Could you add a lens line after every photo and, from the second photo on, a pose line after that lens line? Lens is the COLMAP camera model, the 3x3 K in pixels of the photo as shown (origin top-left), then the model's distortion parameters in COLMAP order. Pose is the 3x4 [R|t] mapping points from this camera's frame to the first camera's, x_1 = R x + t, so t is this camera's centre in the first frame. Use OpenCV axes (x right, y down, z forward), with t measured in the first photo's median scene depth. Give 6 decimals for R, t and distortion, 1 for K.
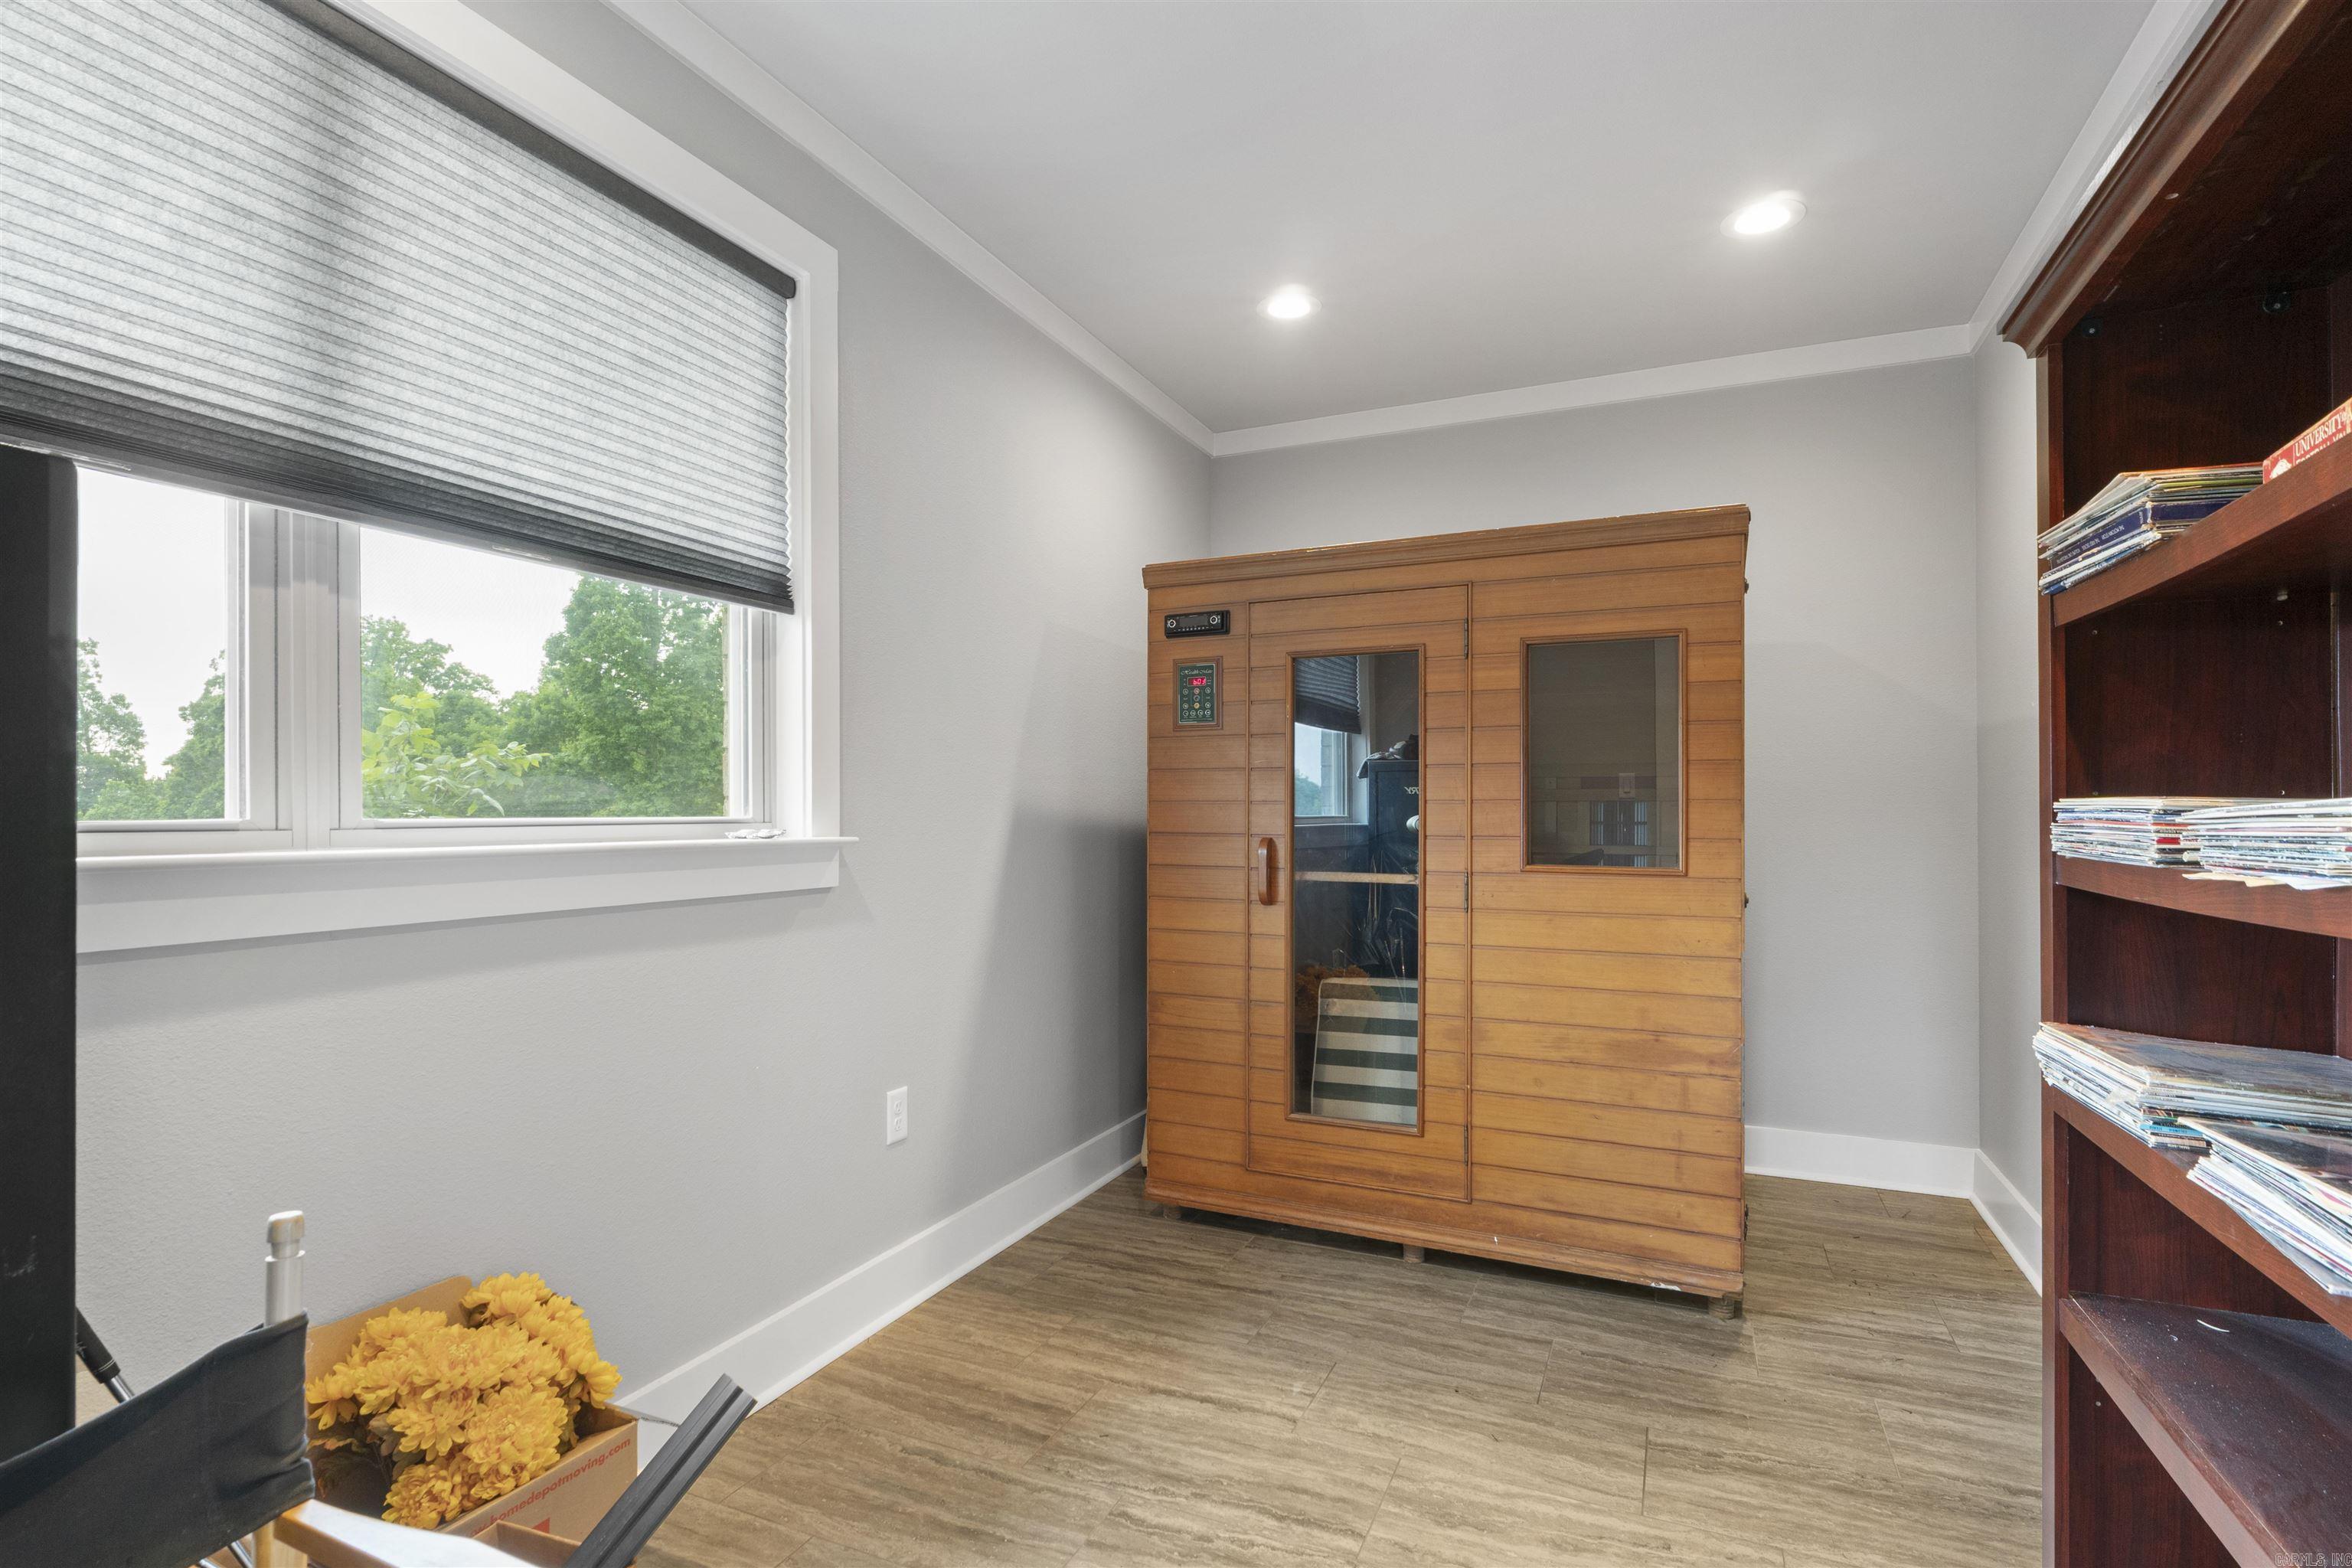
lens RADIAL K [[1130.0, 0, 1177.4], [0, 1130.0, 802.0], [0, 0, 1]] dist [-0.008024, 0.001718]
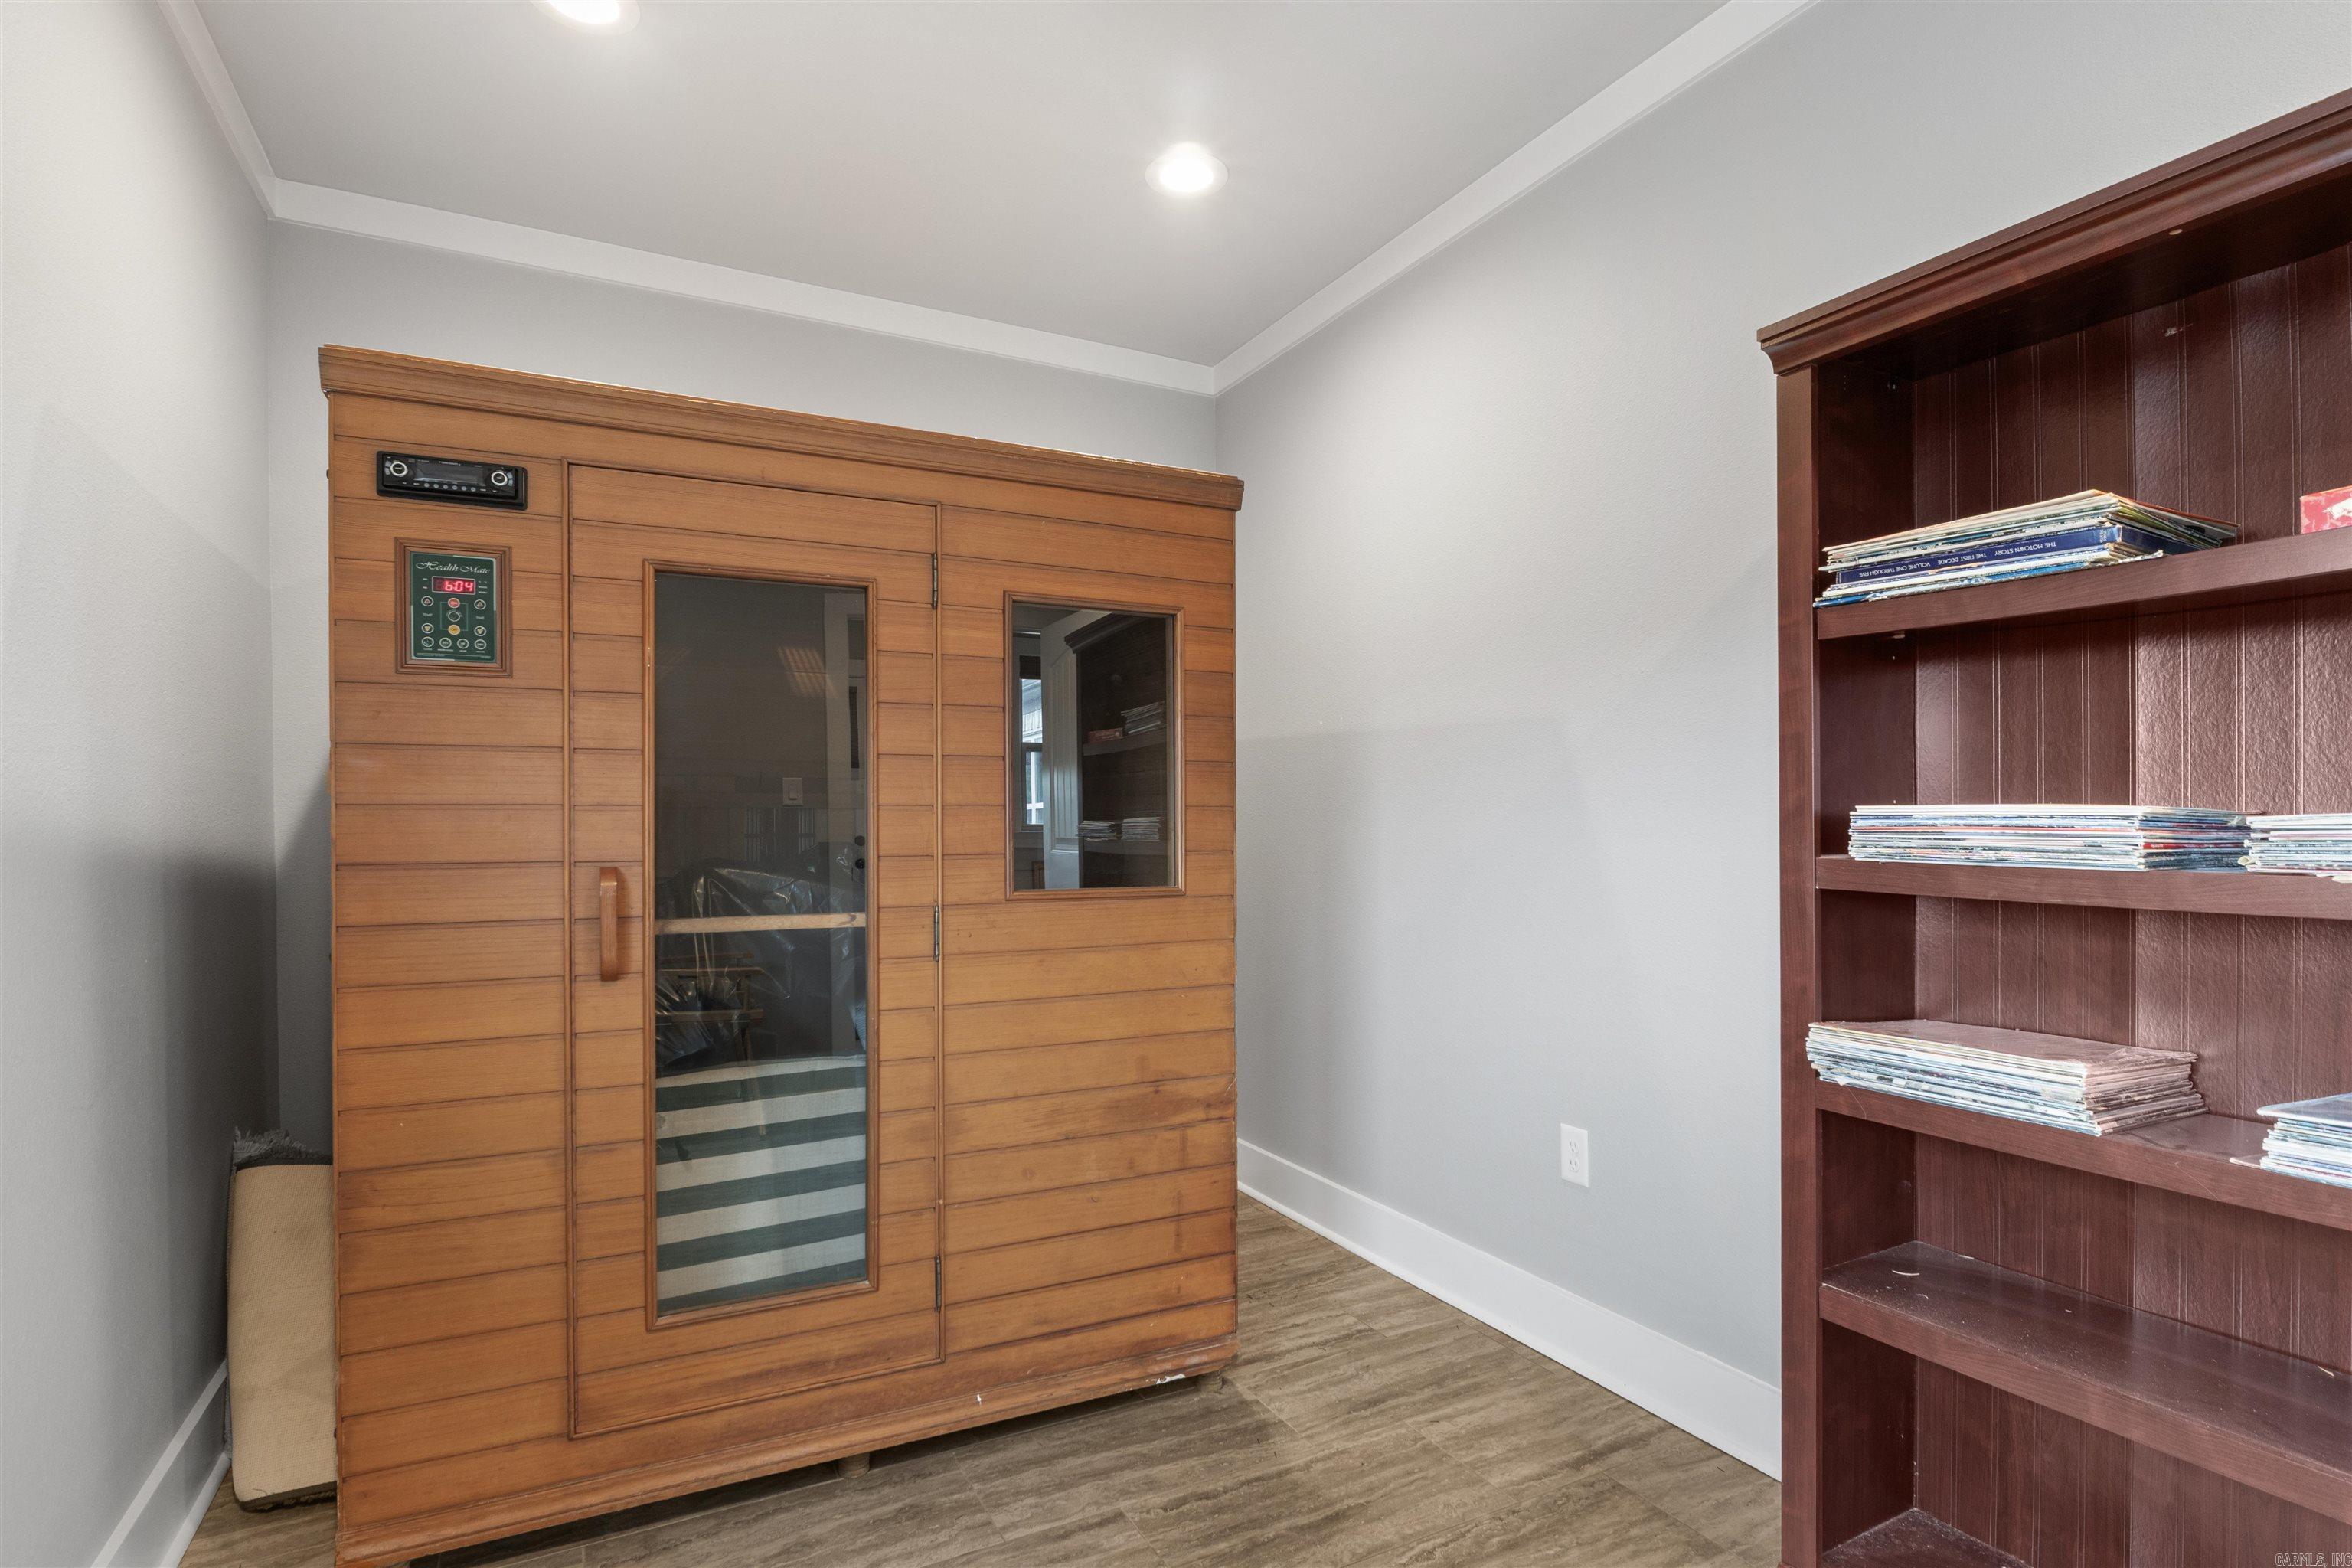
lens RADIAL K [[1130.0, 0, 1128.2], [0, 1130.0, 819.6], [0, 0, 1]] dist [-0.008024, 0.001718]
pose [[0.628227, -0.004100, 0.778019, -0.227634], [-0.002608, 0.999969, 0.007375, 0.001754], [-0.778026, -0.006662, 0.628197, 0.454402]]
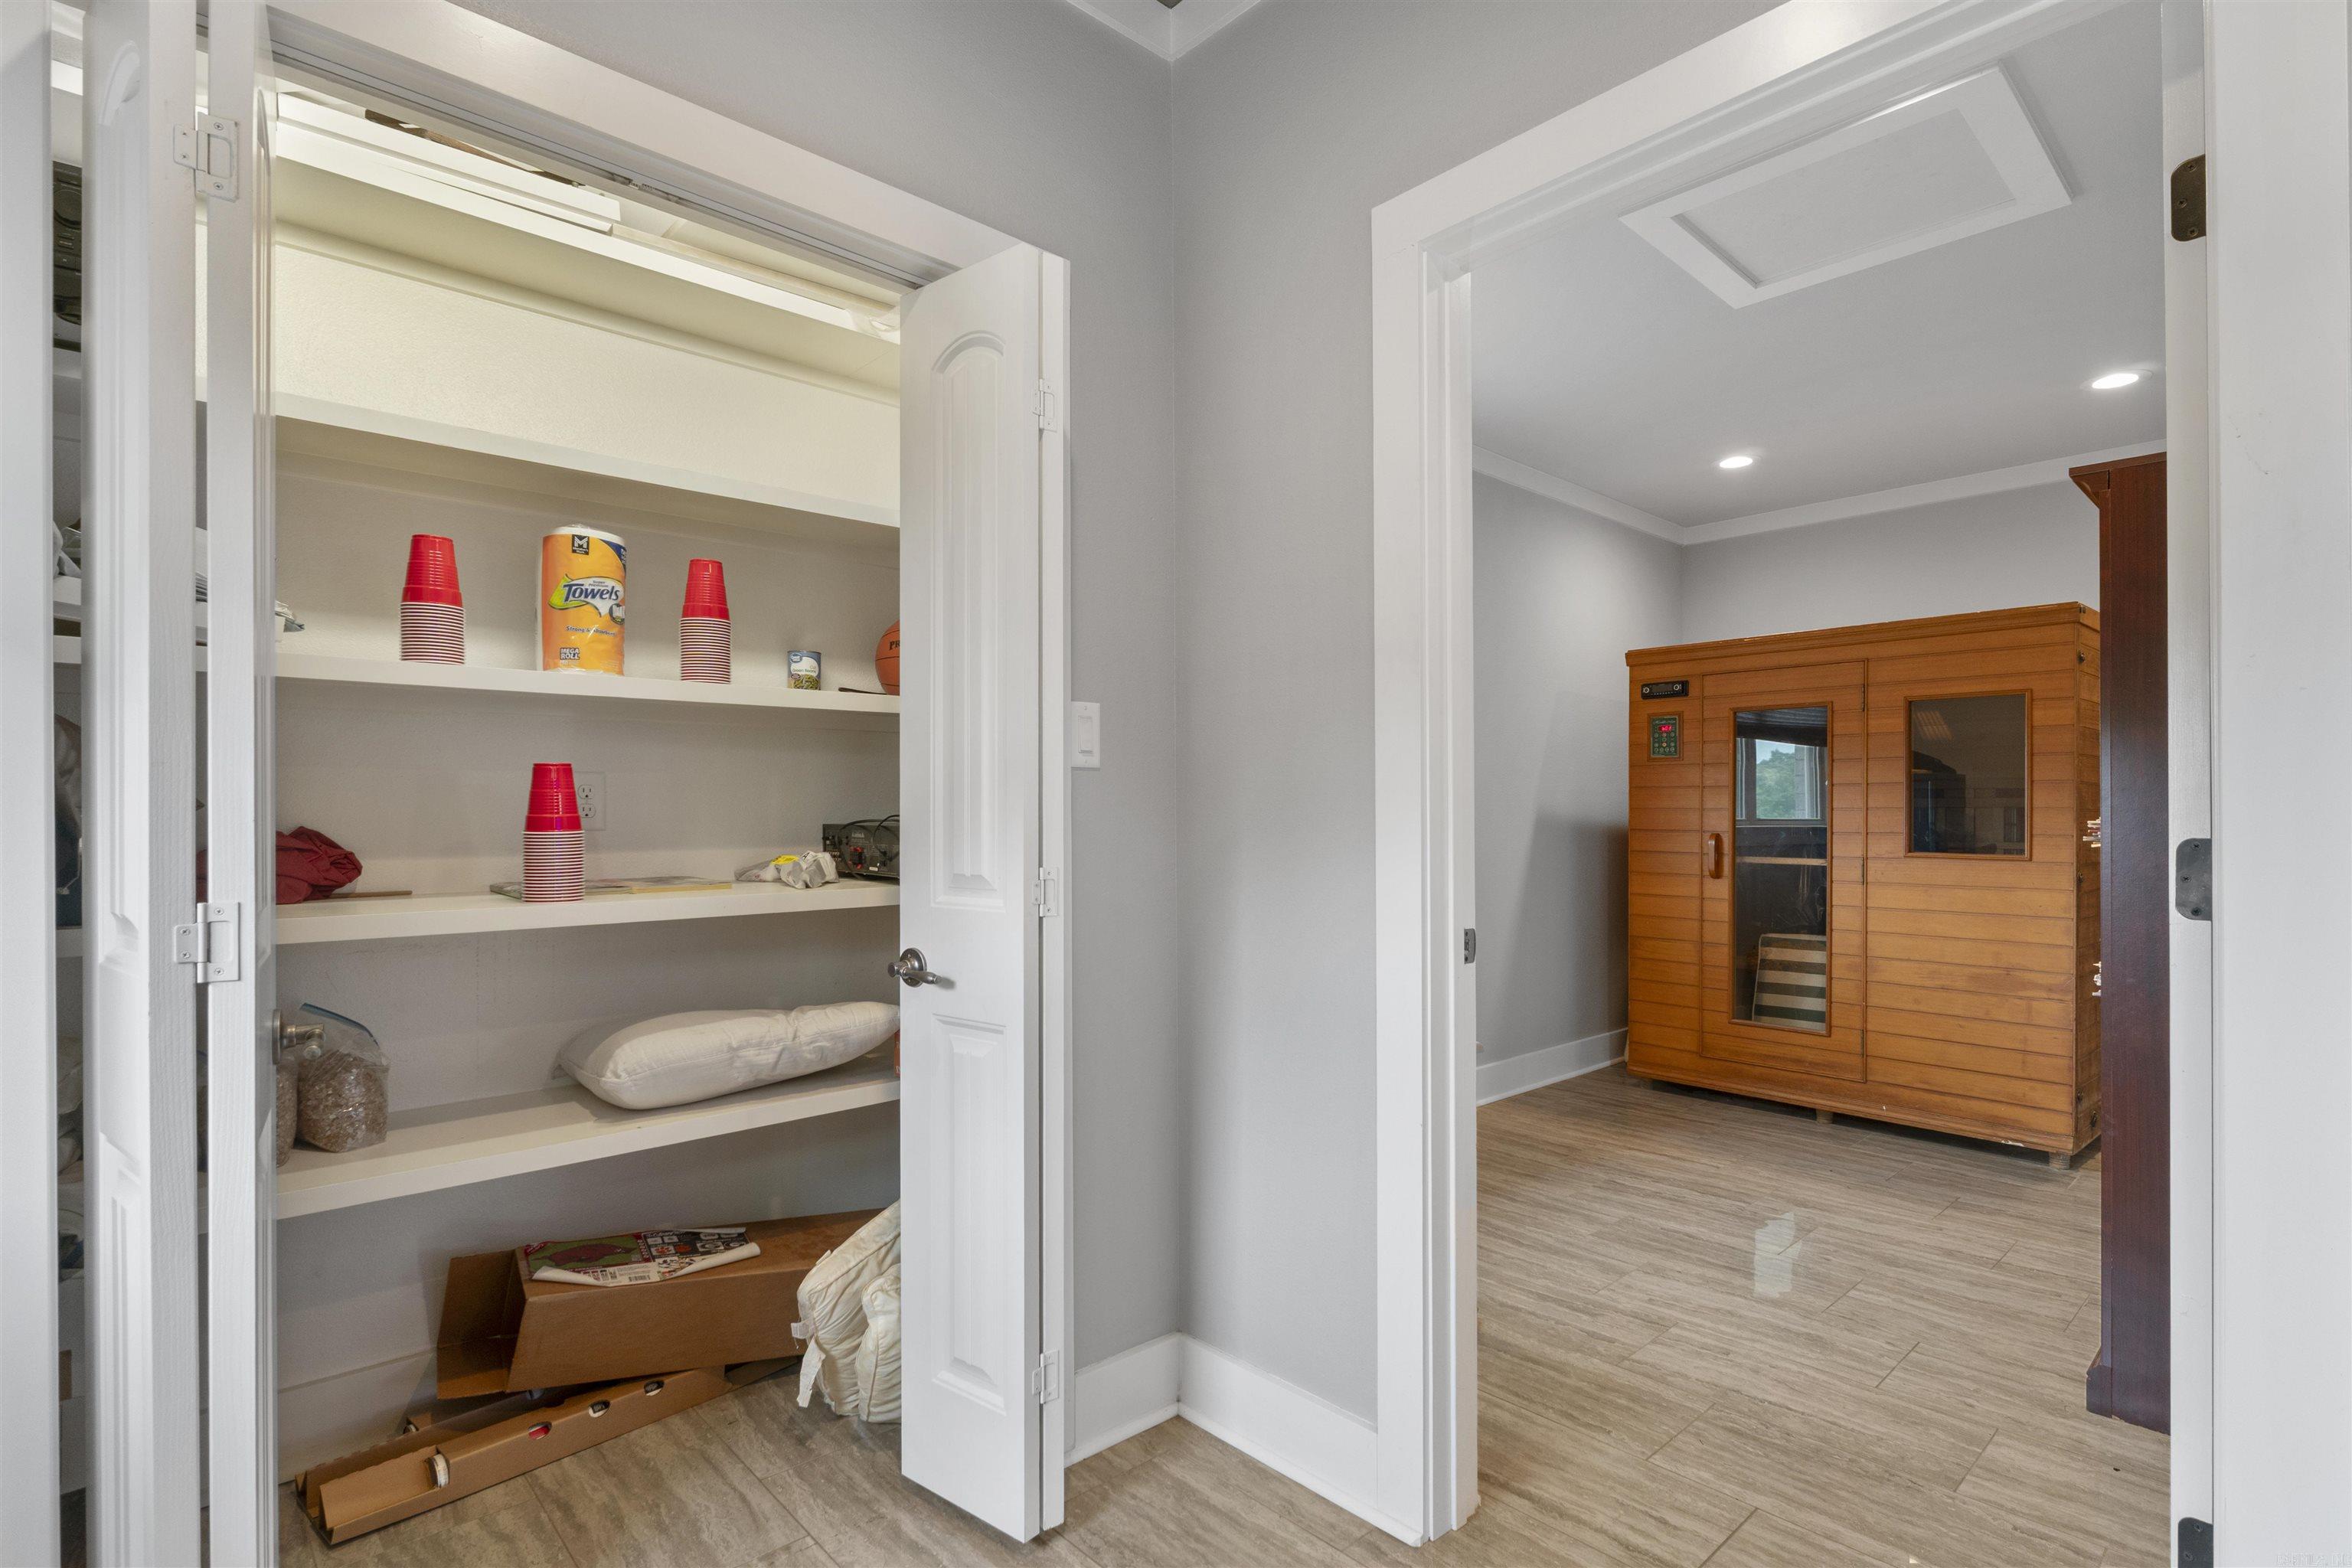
lens RADIAL K [[1130.0, 0, 1159.0], [0, 1130.0, 812.6], [0, 0, 1]] dist [-0.008024, 0.001718]
pose [[0.910059, -0.000386, -0.414478, 0.030484], [0.003550, 0.999970, 0.006864, -0.009245], [0.414463, -0.007718, 0.910034, -0.711469]]
